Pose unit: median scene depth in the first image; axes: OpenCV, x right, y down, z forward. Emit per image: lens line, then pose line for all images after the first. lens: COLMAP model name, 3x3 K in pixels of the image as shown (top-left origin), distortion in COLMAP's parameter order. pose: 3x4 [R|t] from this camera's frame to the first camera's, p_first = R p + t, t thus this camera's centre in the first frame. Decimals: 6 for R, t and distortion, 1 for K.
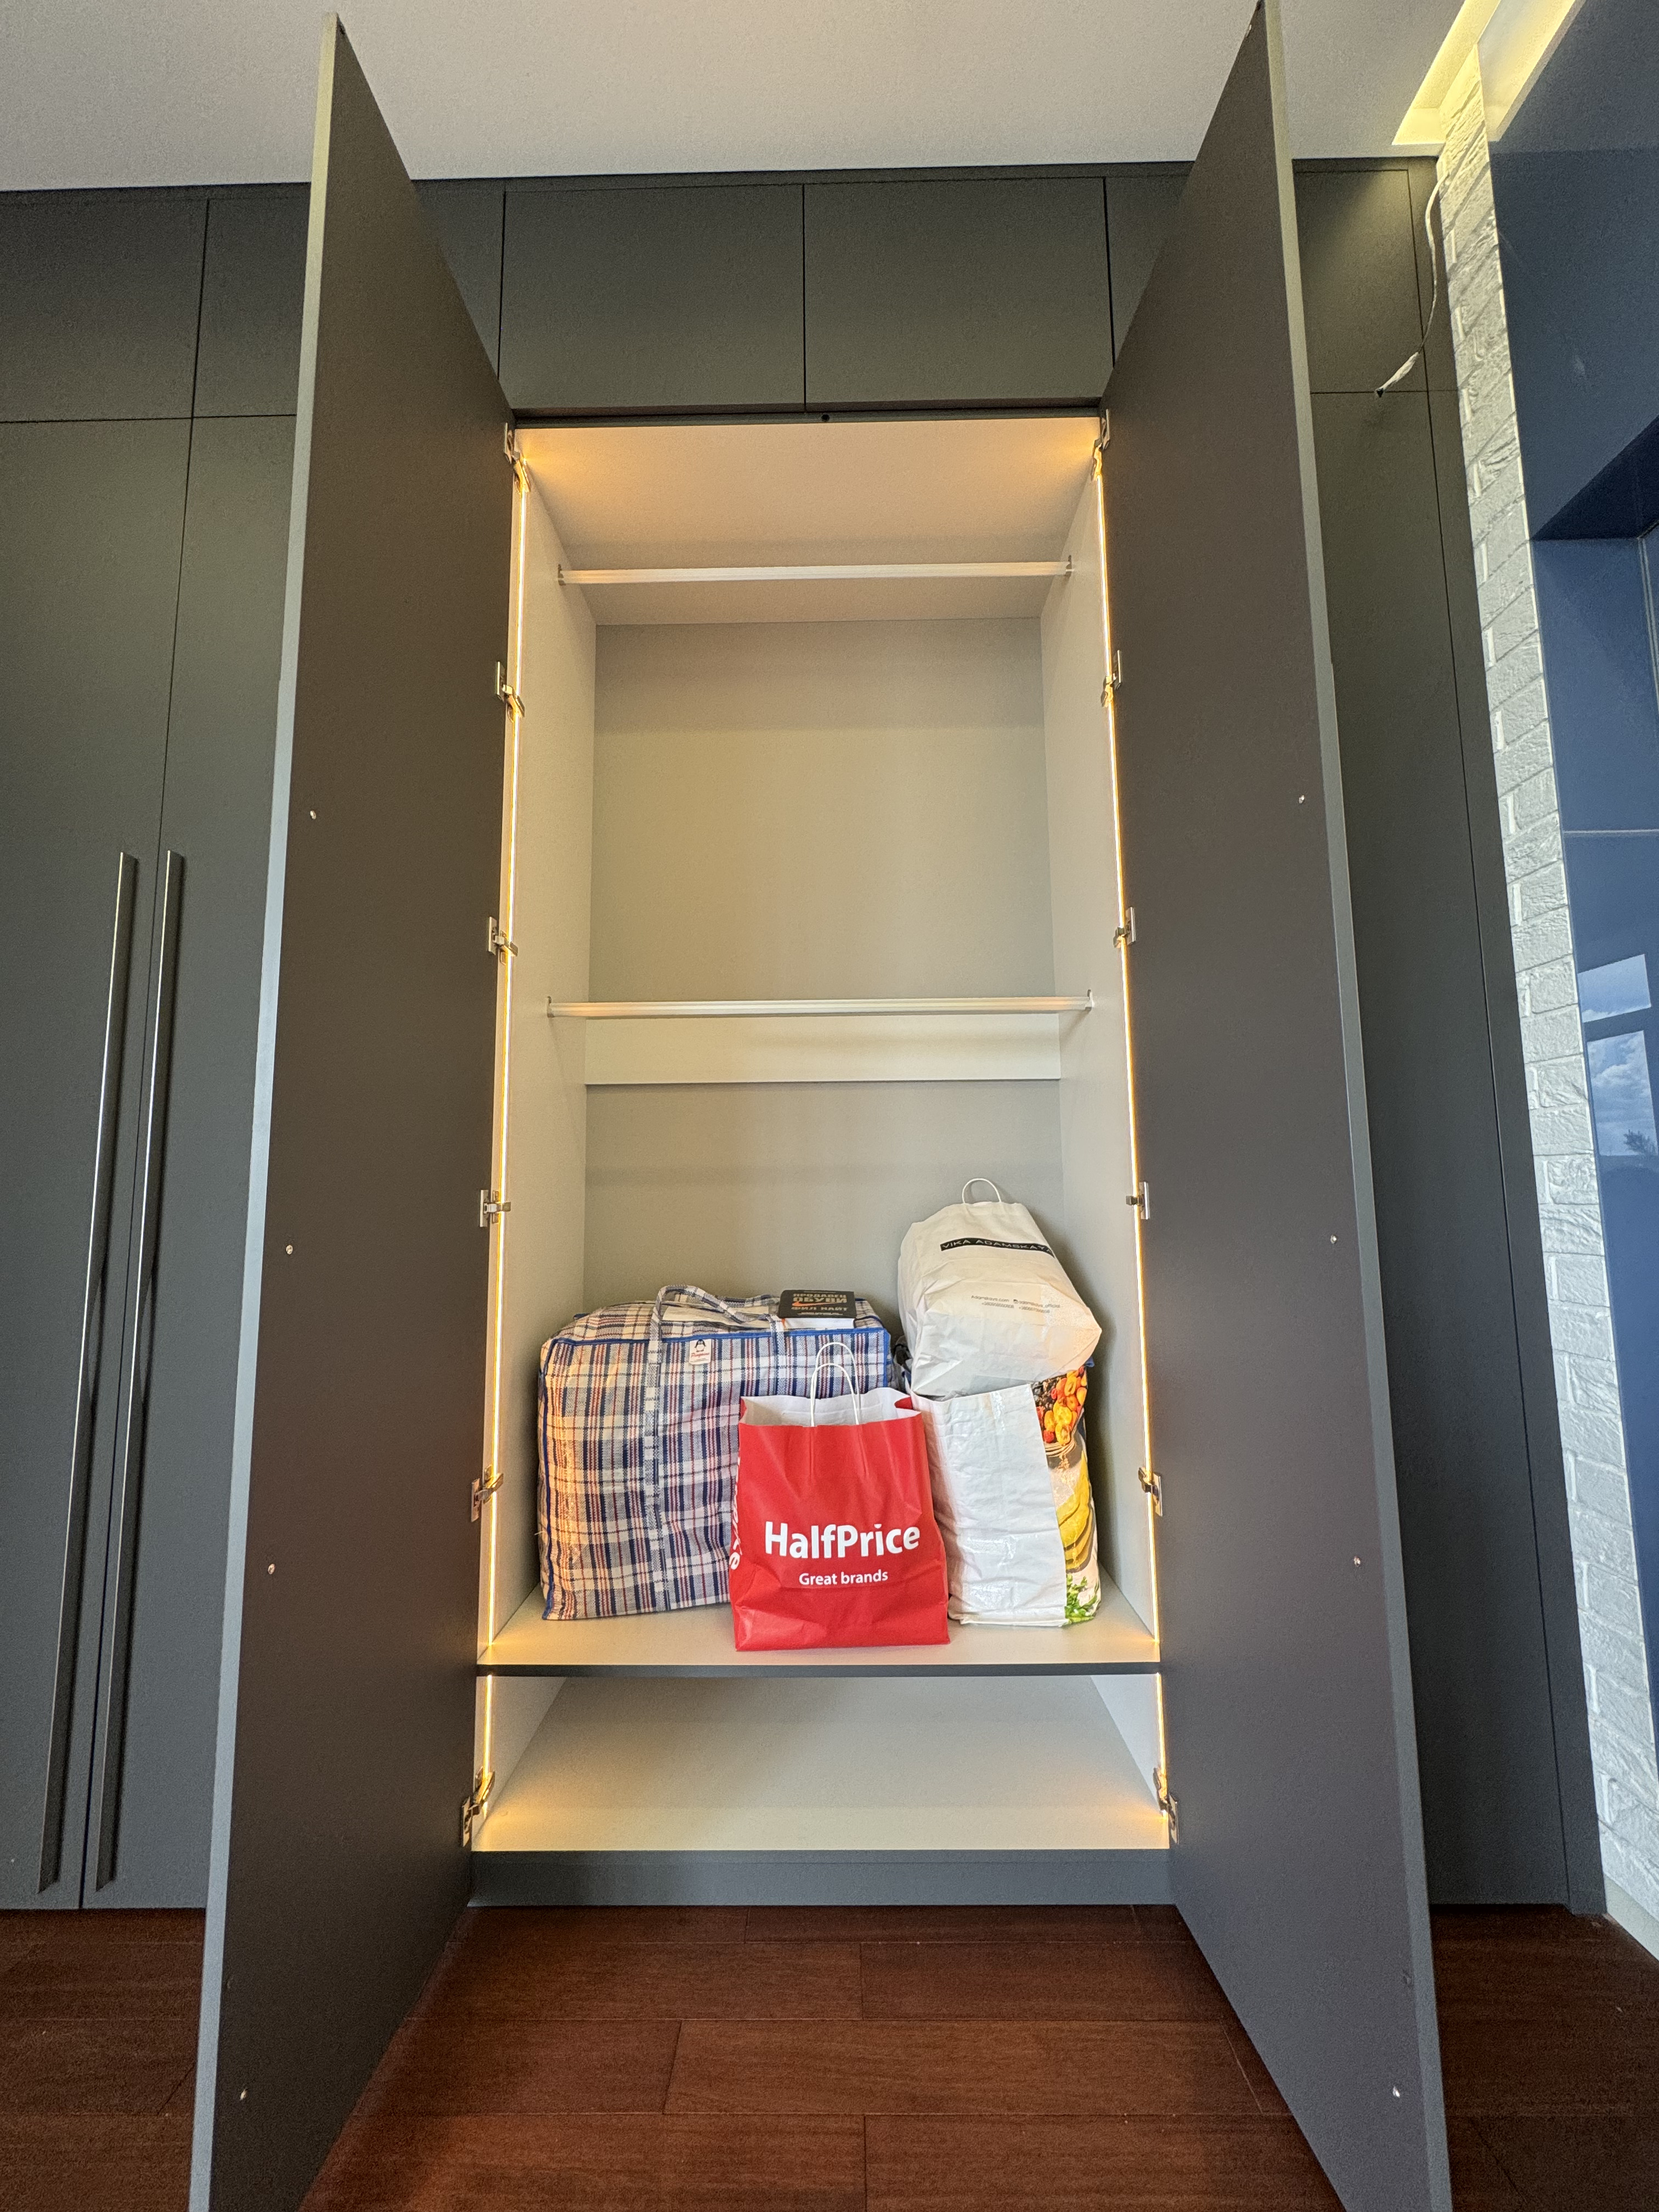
lens RADIAL K [[880.1, 0, 829.9], [0, 880.1, 1102.0], [0, 0, 1]] dist [-0.003559, 0.000830]
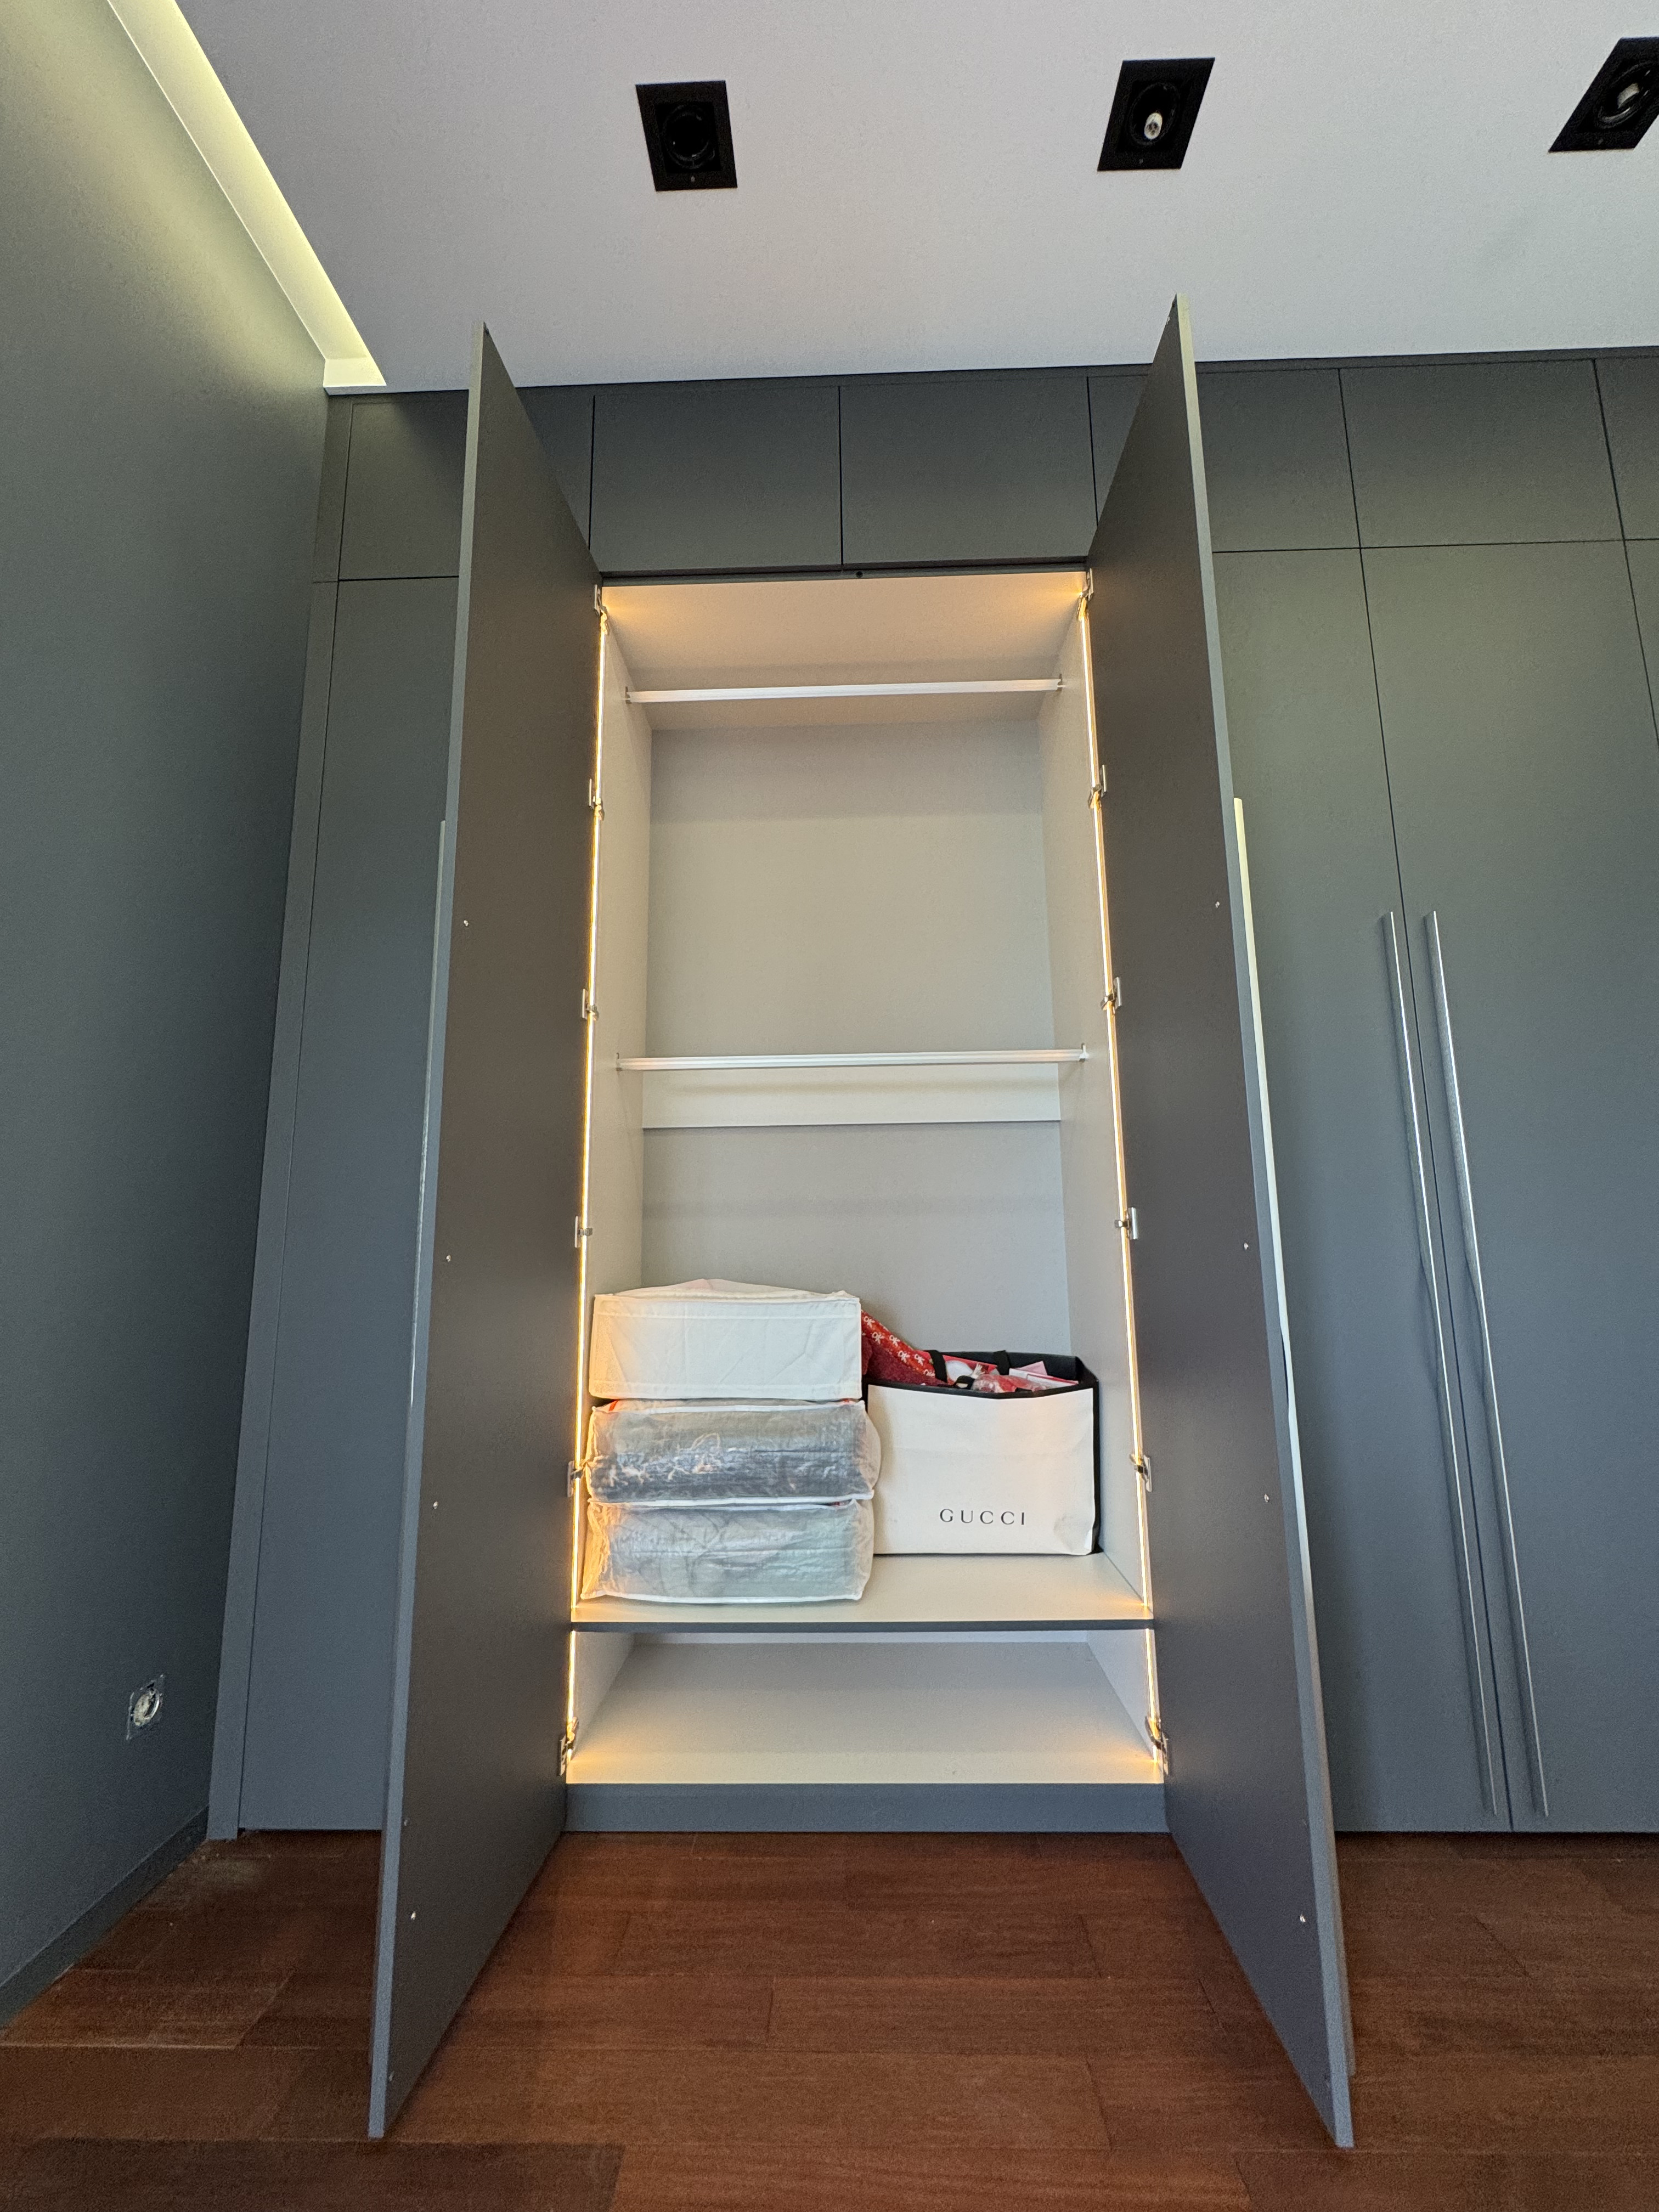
lens RADIAL K [[880.1, 0, 832.1], [0, 880.1, 1102.6], [0, 0, 1]] dist [-0.003559, 0.000830]
pose [[0.999916, -0.003683, -0.012428, -0.864020], [0.003117, 0.998973, -0.045202, 0.012143], [0.012581, 0.045159, 0.998901, -0.197392]]
